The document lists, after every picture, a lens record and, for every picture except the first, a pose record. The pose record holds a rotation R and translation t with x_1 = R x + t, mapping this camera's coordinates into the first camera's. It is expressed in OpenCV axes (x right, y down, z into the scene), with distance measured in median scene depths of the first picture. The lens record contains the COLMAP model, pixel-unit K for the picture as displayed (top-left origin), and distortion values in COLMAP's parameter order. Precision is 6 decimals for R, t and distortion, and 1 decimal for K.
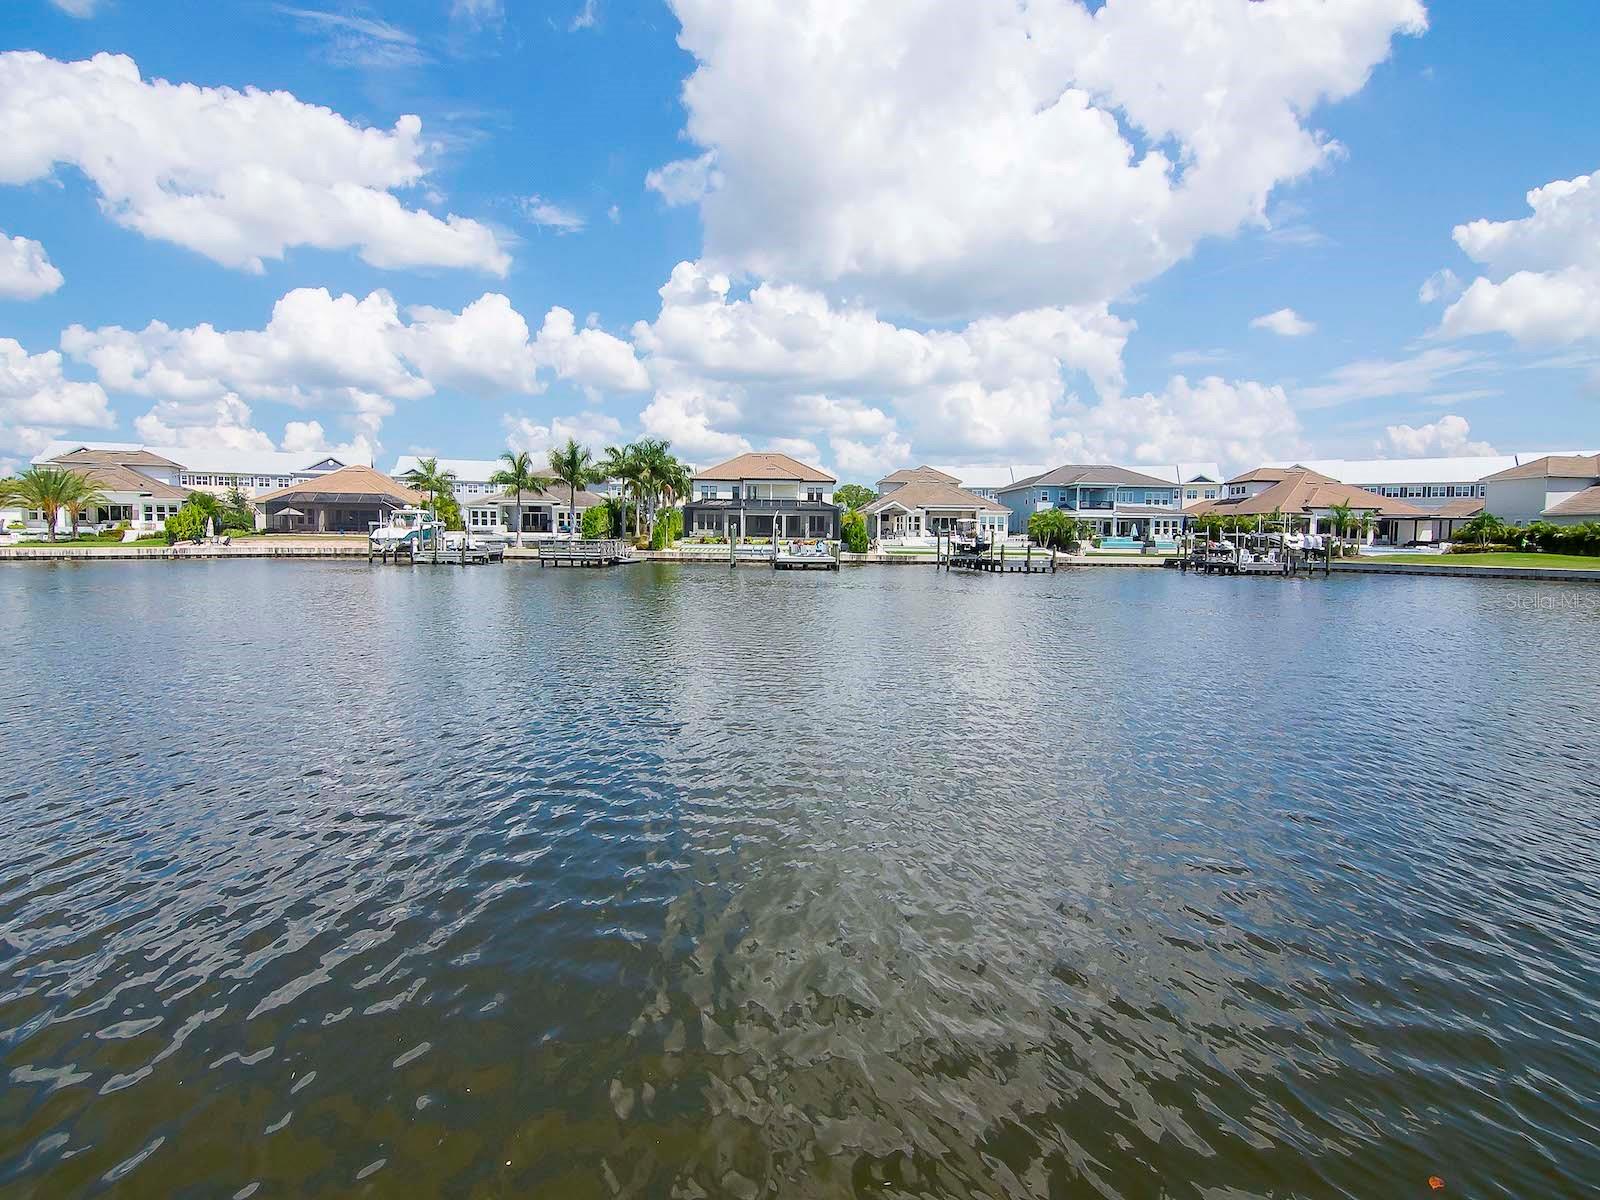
lens RADIAL K [[789.3, 0, 784.5], [0, 789.3, 600.1], [0, 0, 1]] dist [-0.011654, -0.008958]
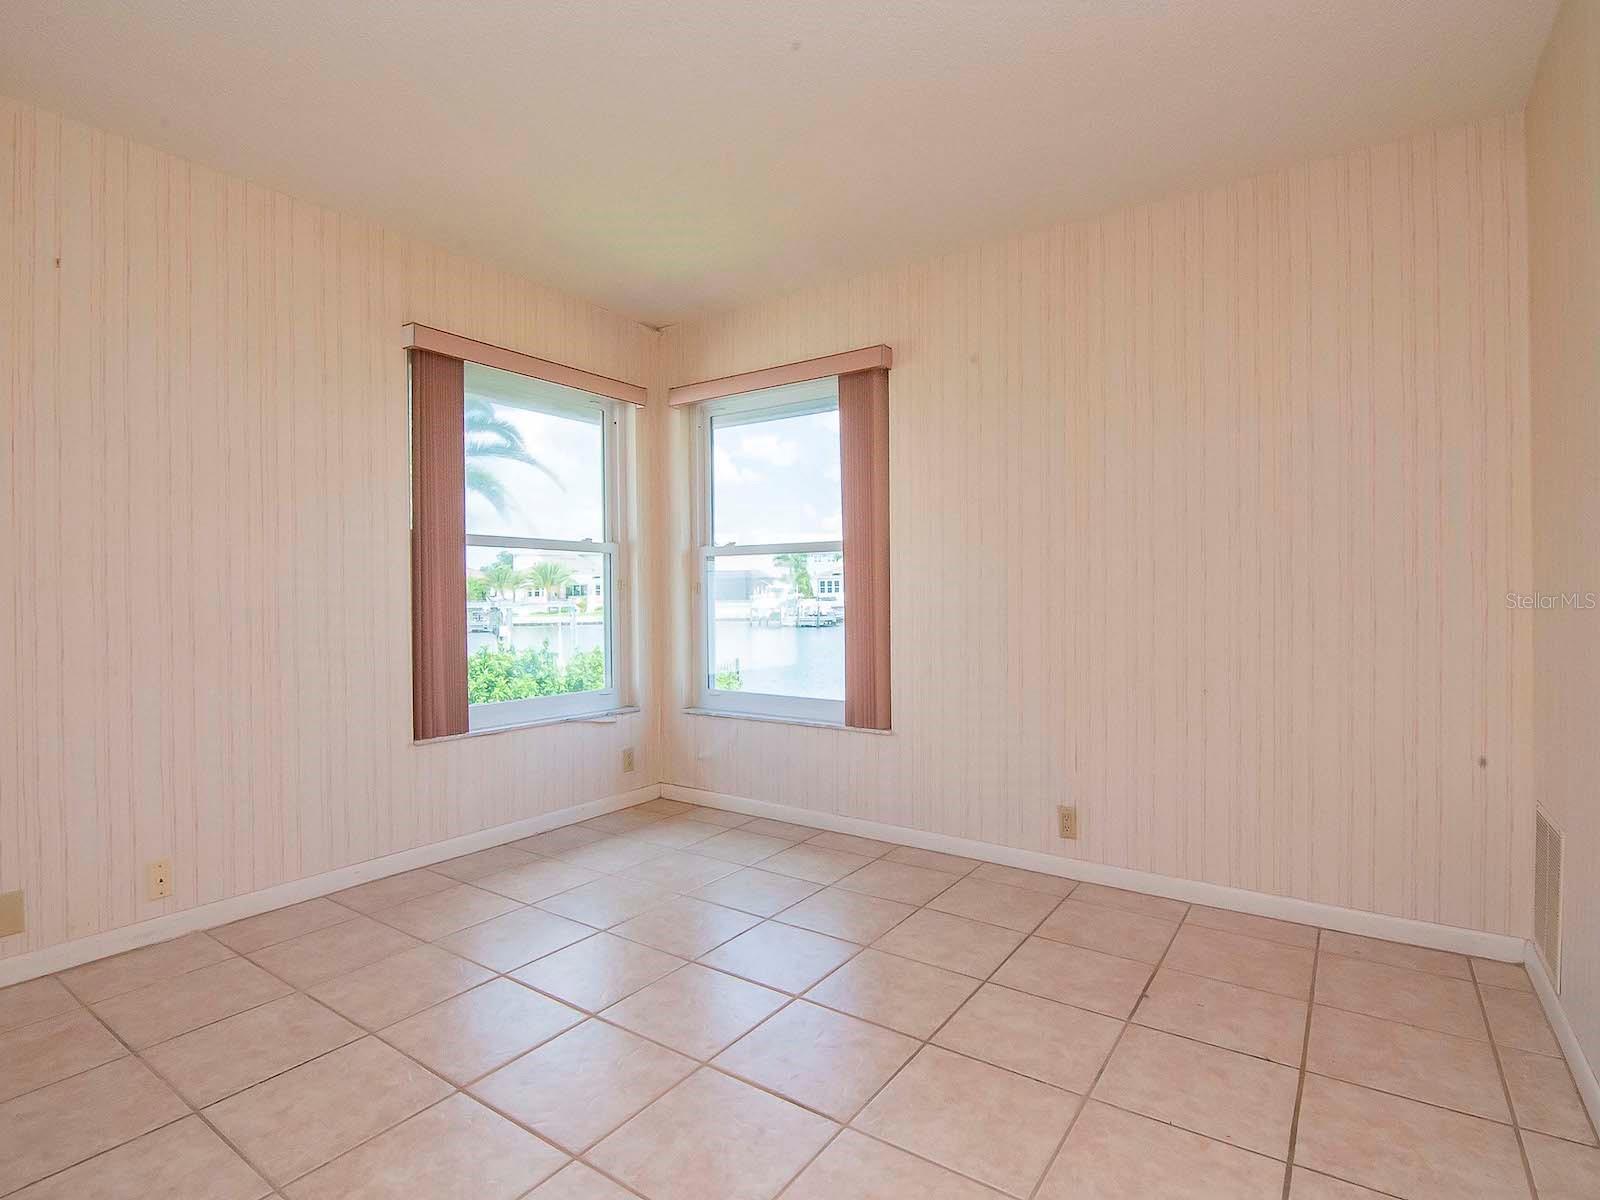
lens RADIAL K [[789.3, 0, 784.5], [0, 789.3, 600.1], [0, 0, 1]] dist [-0.011654, -0.008958]
pose [[0.918406, -0.020973, -0.395084, 0.030681], [-0.007629, 0.997470, -0.070684, 0.000776], [0.395567, 0.067931, 0.915922, -0.132992]]
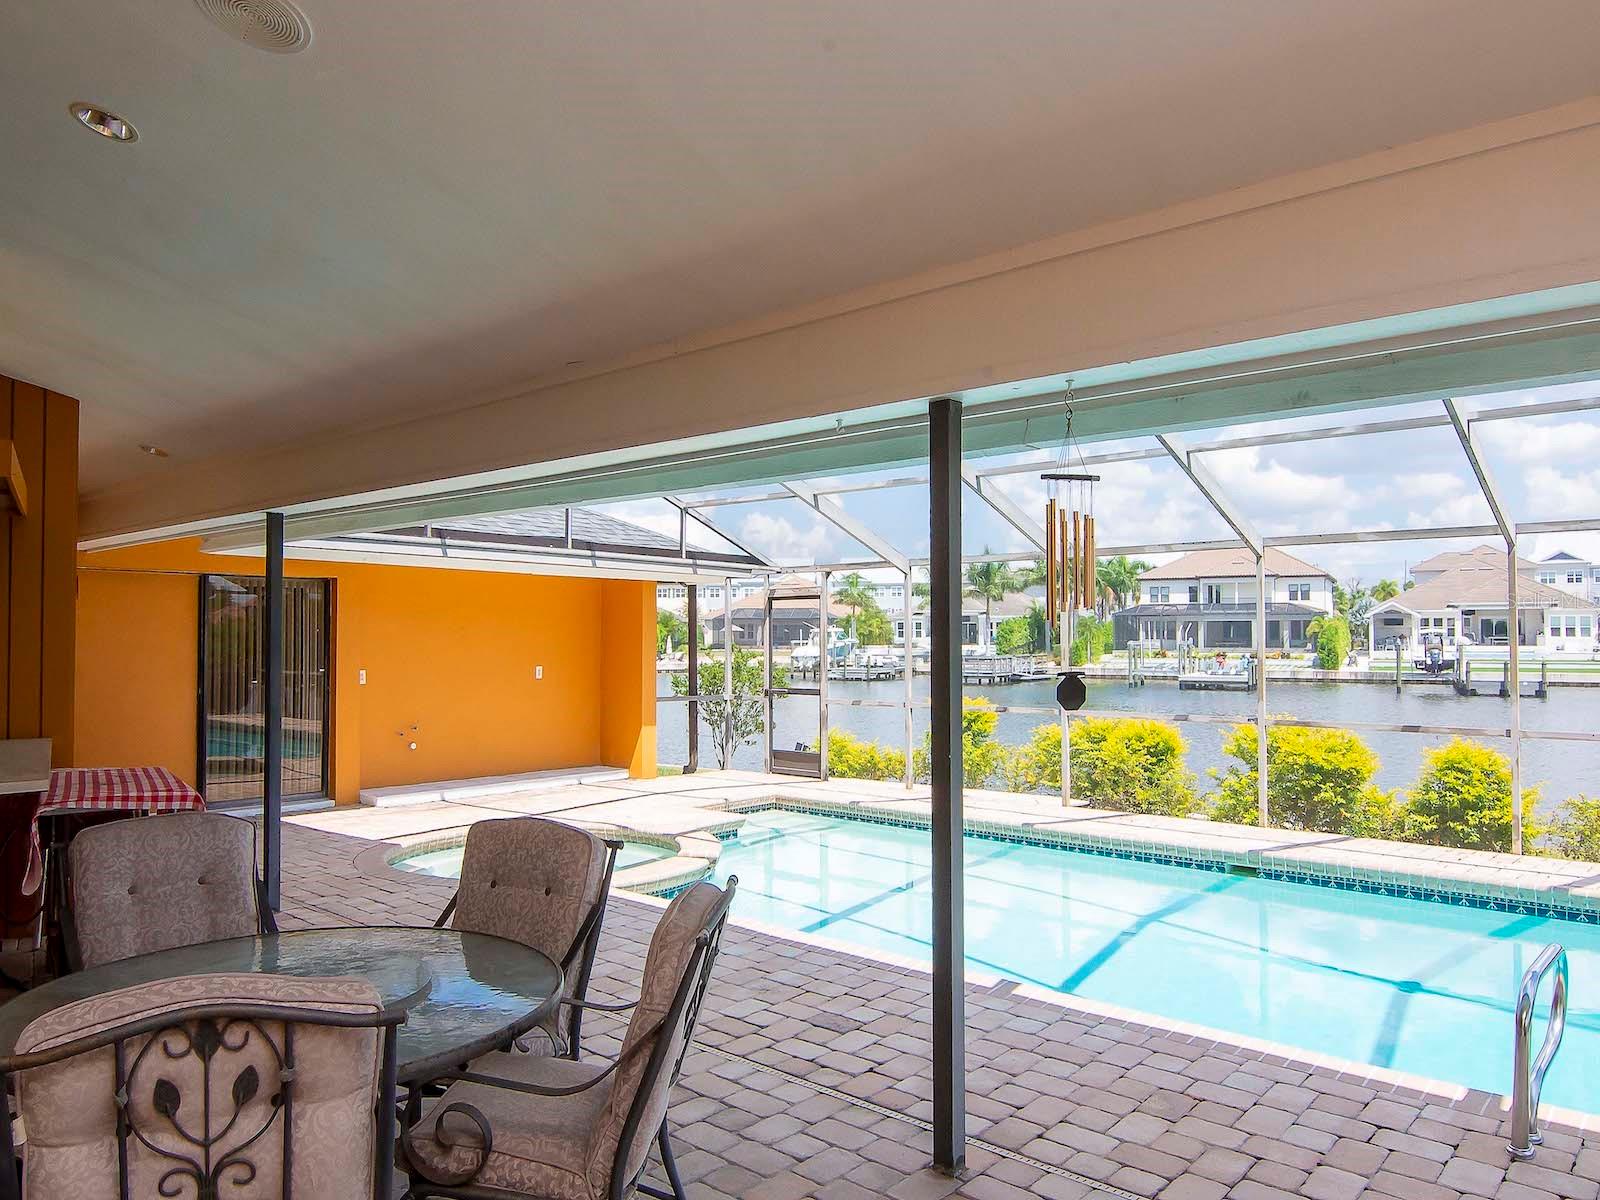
lens RADIAL K [[1130.4, 0, 779.6], [0, 1130.4, 600.6], [0, 0, 1]] dist [0.025027, -0.046908]
pose [[0.861199, -0.029387, -0.507418, 0.188425], [-0.026757, 0.994322, -0.102999, 0.004630], [0.507563, 0.102279, 0.855522, -0.260164]]
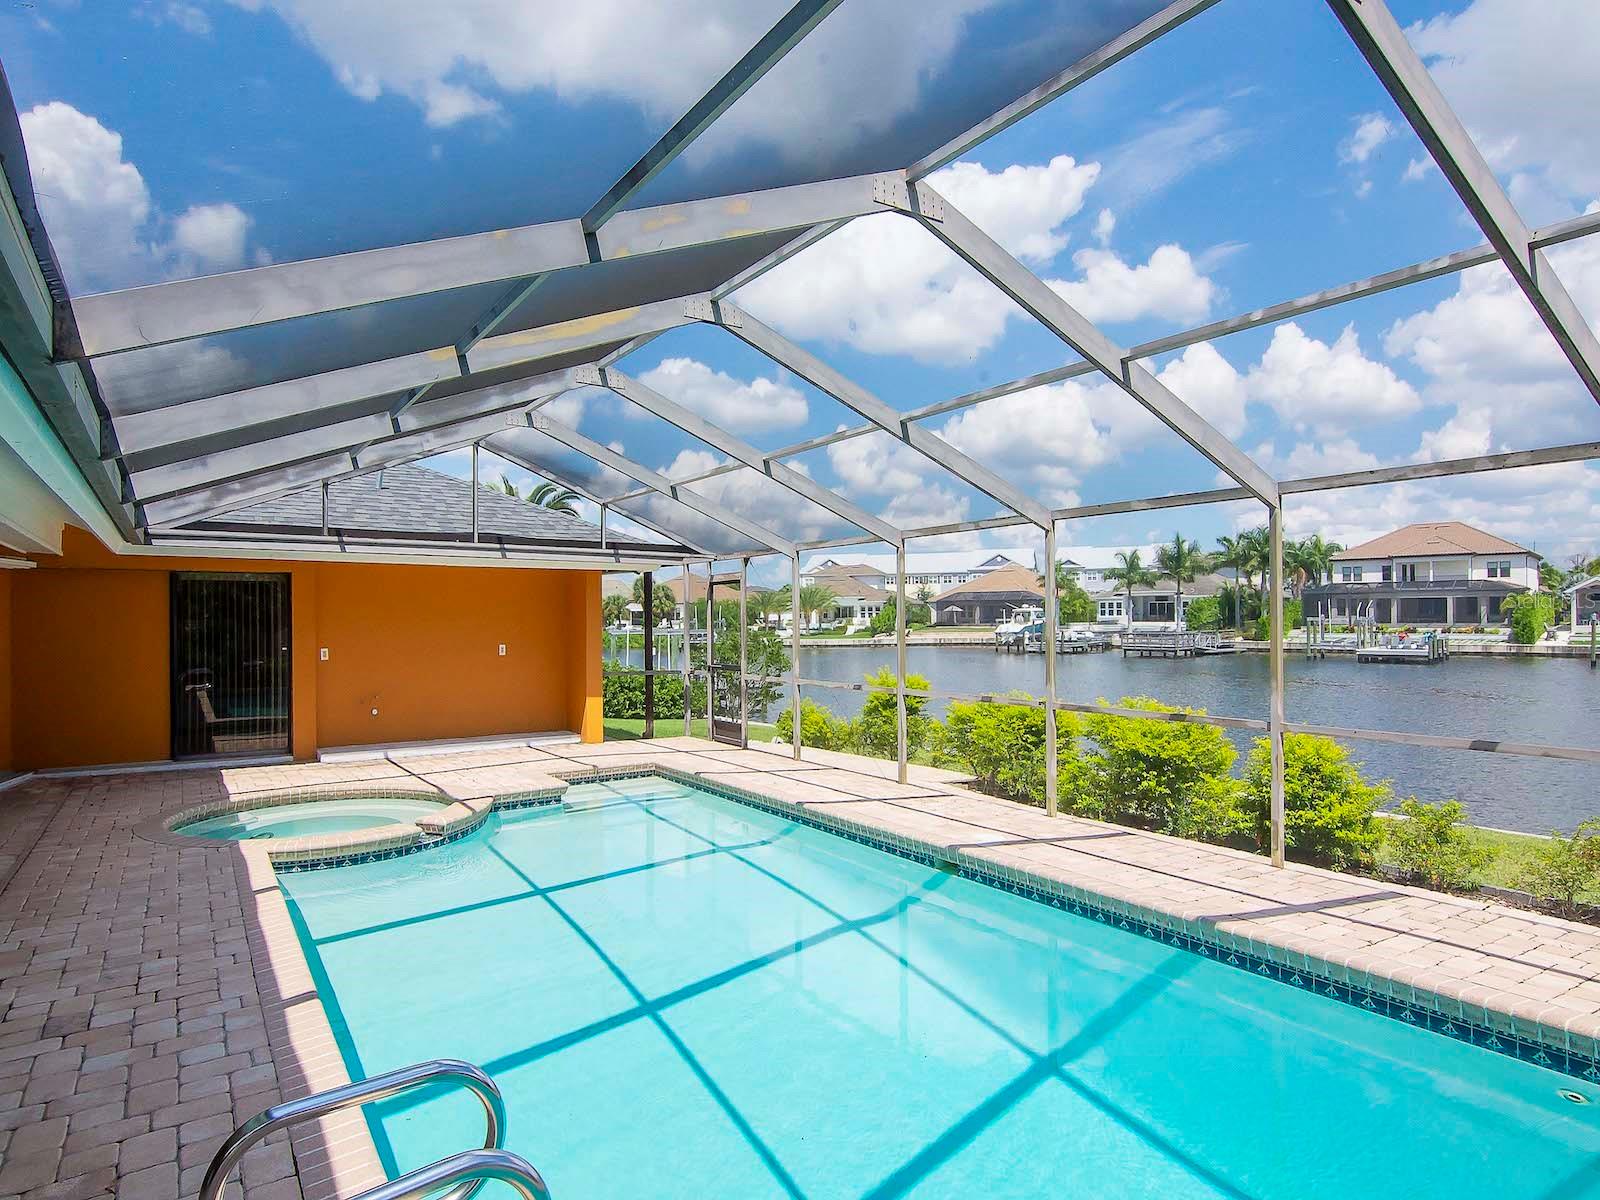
lens RADIAL K [[926.1, 0, 785.2], [0, 926.1, 604.5], [0, 0, 1]] dist [0.001384, -0.016005]
pose [[0.706023, -0.027496, -0.707655, 0.217293], [-0.037101, 0.996438, -0.075731, 0.001673], [0.707216, 0.079723, 0.702488, -0.216464]]
